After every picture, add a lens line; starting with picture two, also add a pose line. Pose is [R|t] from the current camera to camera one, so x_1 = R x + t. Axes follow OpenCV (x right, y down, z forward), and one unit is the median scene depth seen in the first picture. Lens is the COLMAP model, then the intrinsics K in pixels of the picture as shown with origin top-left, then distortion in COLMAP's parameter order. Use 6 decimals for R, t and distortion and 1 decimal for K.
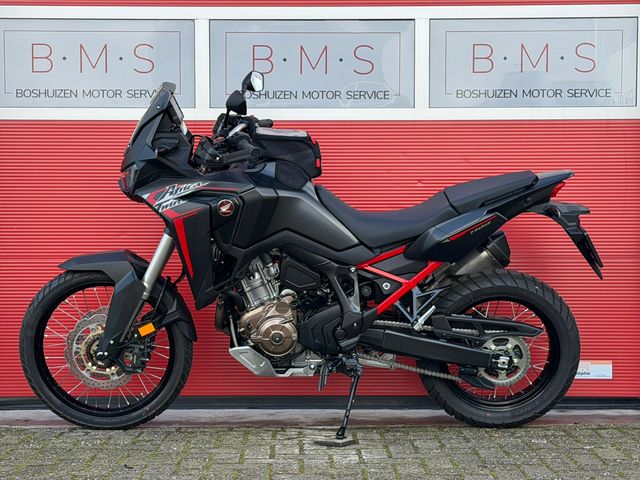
lens RADIAL K [[1337.4, 0, 320.8], [0, 1337.4, 235.1], [0, 0, 1]] dist [0.143363, 0.000000]
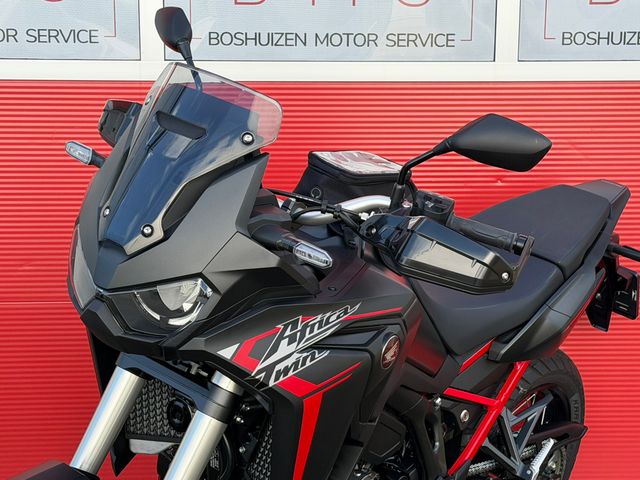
lens RADIAL K [[1337.4, 0, 326.8], [0, 1337.4, 250.9], [0, 0, 1]] dist [0.143363, 0.000000]
pose [[0.644997, -0.128882, 0.753238, -0.411642], [0.003274, 0.986133, 0.165928, -0.126440], [-0.764178, -0.104557, 0.636475, 0.693770]]
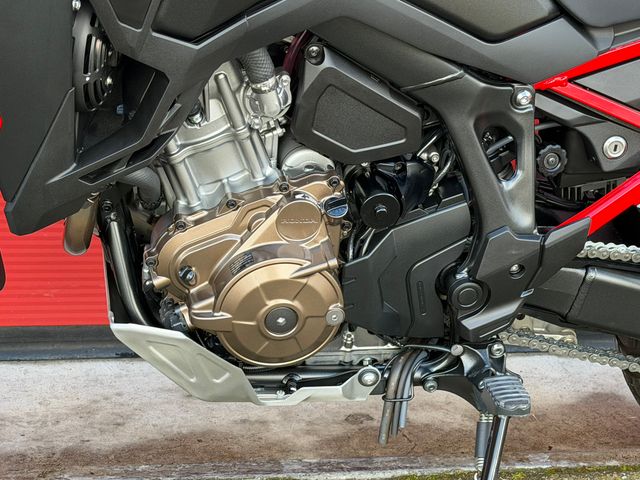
lens RADIAL K [[1337.4, 0, 317.5], [0, 1337.4, 237.6], [0, 0, 1]] dist [0.143363, 0.000000]
pose [[0.983304, 0.000547, 0.181968, -0.080121], [-0.055889, 0.952570, 0.299144, -0.033872], [-0.173174, -0.304320, 0.936696, 0.708270]]
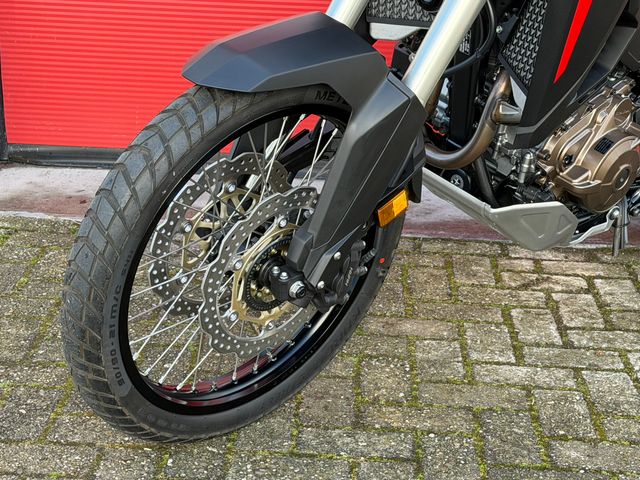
lens RADIAL K [[1337.4, 0, 323.9], [0, 1337.4, 245.2], [0, 0, 1]] dist [0.143363, 0.000000]
pose [[0.722073, -0.206070, 0.660413, -0.426838], [-0.026204, 0.945775, 0.323763, -0.052257], [-0.691320, -0.251086, 0.677519, 0.736682]]
